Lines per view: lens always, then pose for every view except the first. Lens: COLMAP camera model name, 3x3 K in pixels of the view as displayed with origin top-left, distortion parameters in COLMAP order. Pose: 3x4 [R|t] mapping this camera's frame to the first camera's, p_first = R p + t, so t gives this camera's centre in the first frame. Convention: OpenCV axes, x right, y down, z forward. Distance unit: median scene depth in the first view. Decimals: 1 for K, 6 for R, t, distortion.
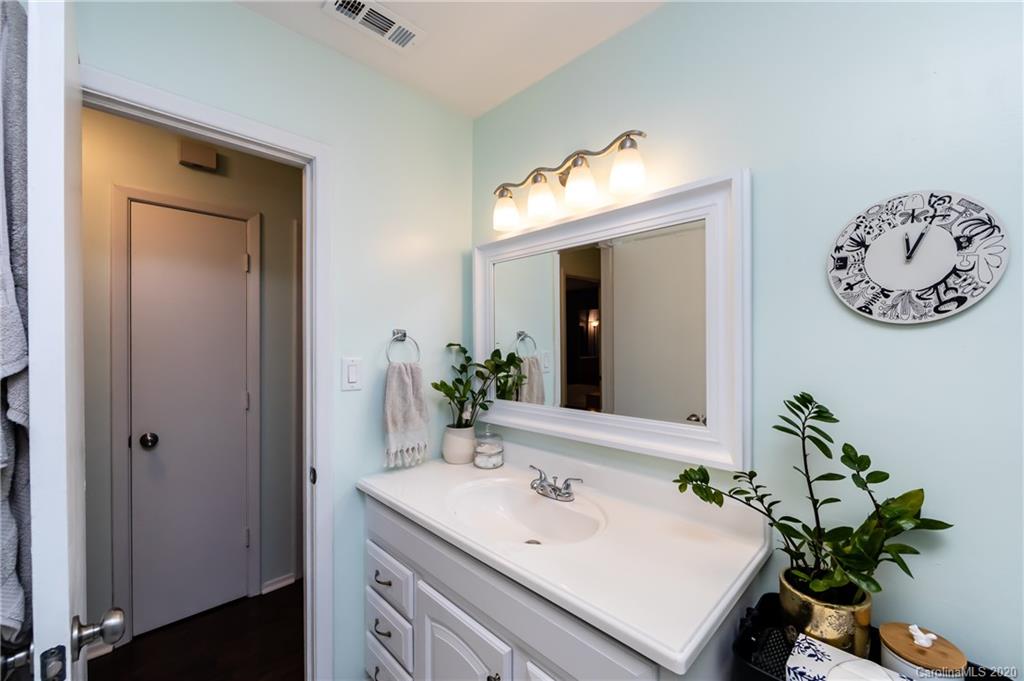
lens RADIAL K [[401.5, 0, 509.3], [0, 401.5, 344.5], [0, 0, 1]] dist [-0.000828, -0.001151]
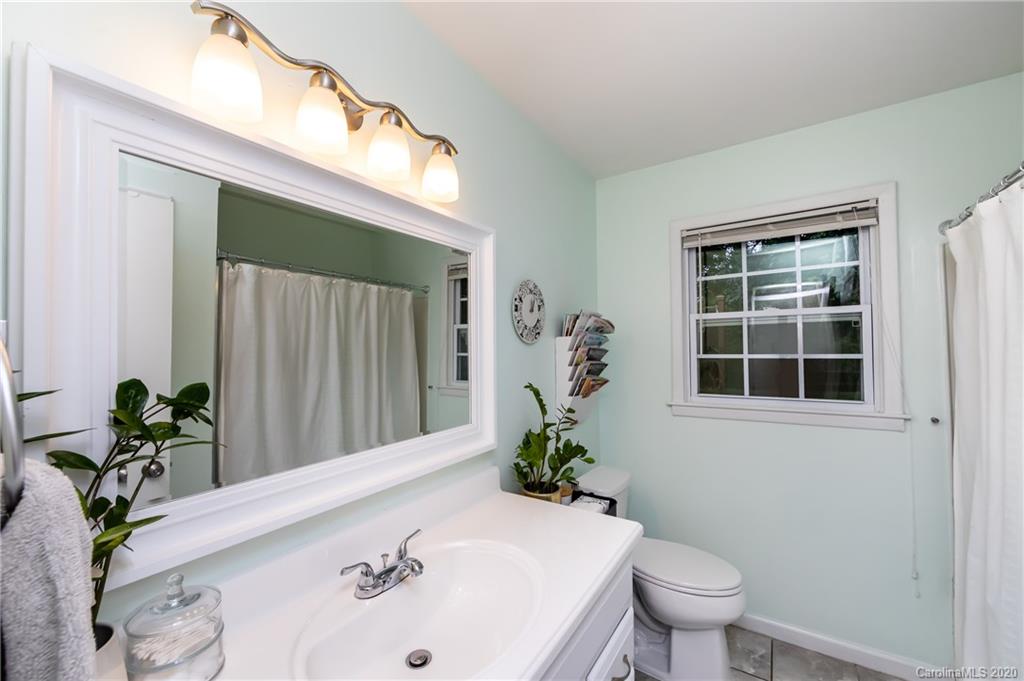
lens RADIAL K [[401.5, 0, 509.1], [0, 401.5, 338.1], [0, 0, 1]] dist [-0.000828, -0.001151]
pose [[-0.196110, 0.030110, 0.980119, -0.933261], [0.010314, 0.999537, -0.028642, -0.020761], [-0.980528, 0.004492, -0.196330, 1.440826]]
